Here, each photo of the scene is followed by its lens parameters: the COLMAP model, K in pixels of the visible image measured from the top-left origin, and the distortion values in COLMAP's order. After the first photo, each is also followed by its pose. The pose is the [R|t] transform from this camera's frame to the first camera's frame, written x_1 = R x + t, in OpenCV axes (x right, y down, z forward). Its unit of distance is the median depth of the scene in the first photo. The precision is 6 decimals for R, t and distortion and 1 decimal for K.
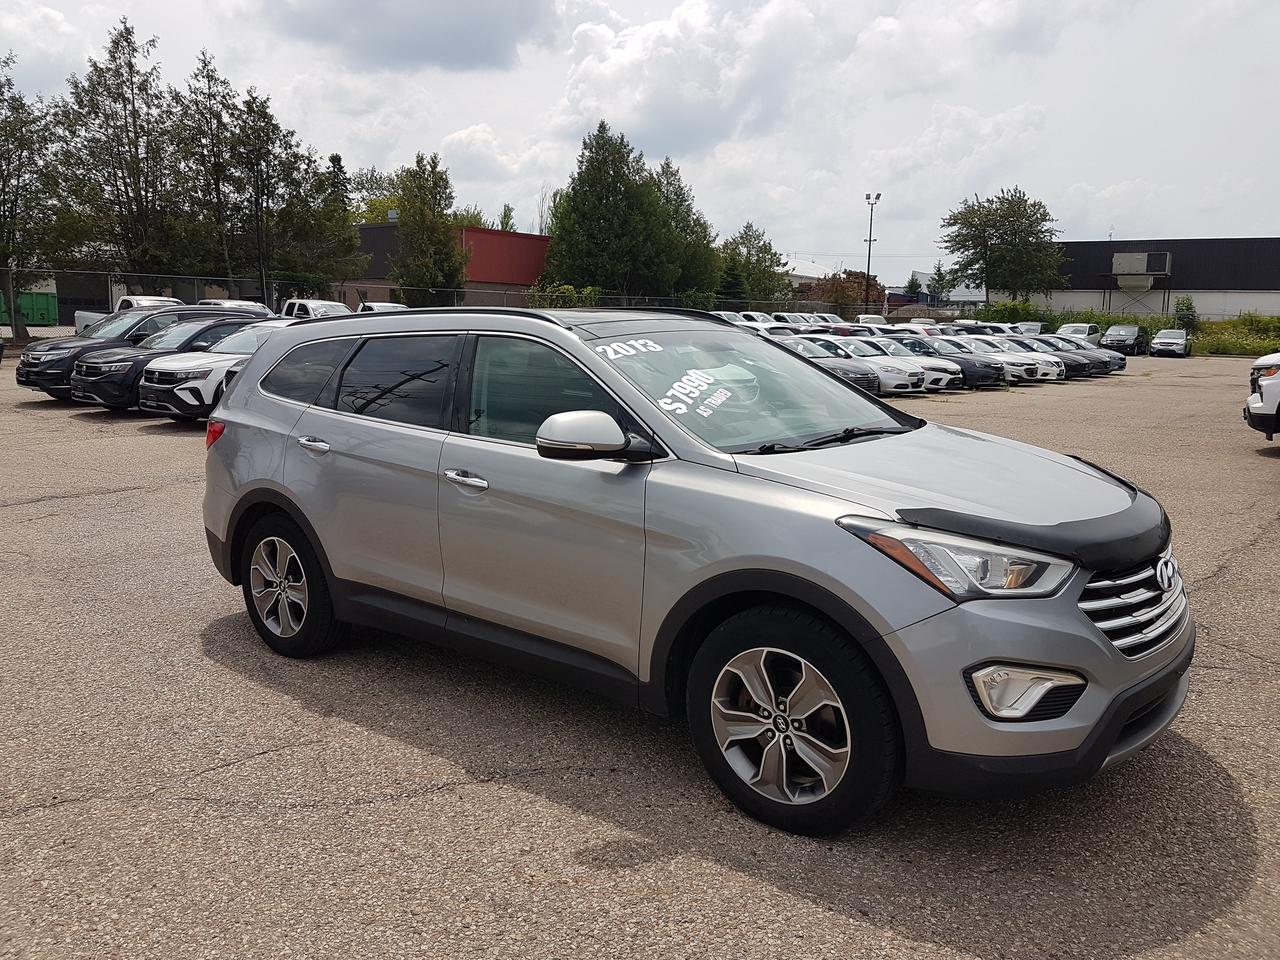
lens RADIAL K [[1001.7, 0, 643.5], [0, 1001.7, 491.2], [0, 0, 1]] dist [-0.016188, -0.013273]
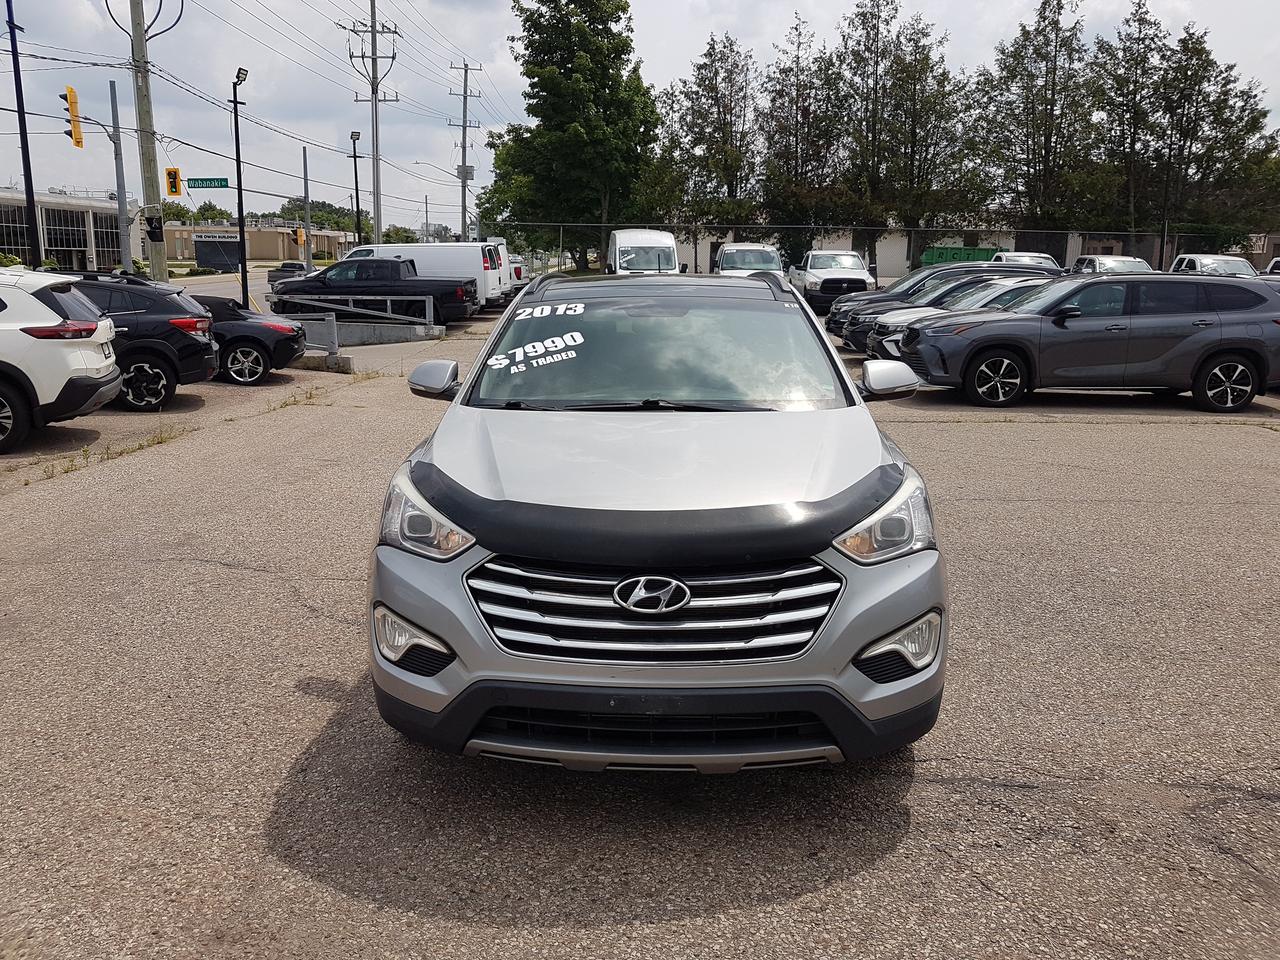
lens RADIAL K [[1010.0, 0, 638.5], [0, 1010.0, 513.8], [0, 0, 1]] dist [-0.019708, -0.015303]
pose [[0.603944, 0.180830, -0.776242, 0.100845], [-0.131372, 0.983187, 0.126827, -0.007666], [0.786125, 0.025380, 0.617546, 0.039870]]
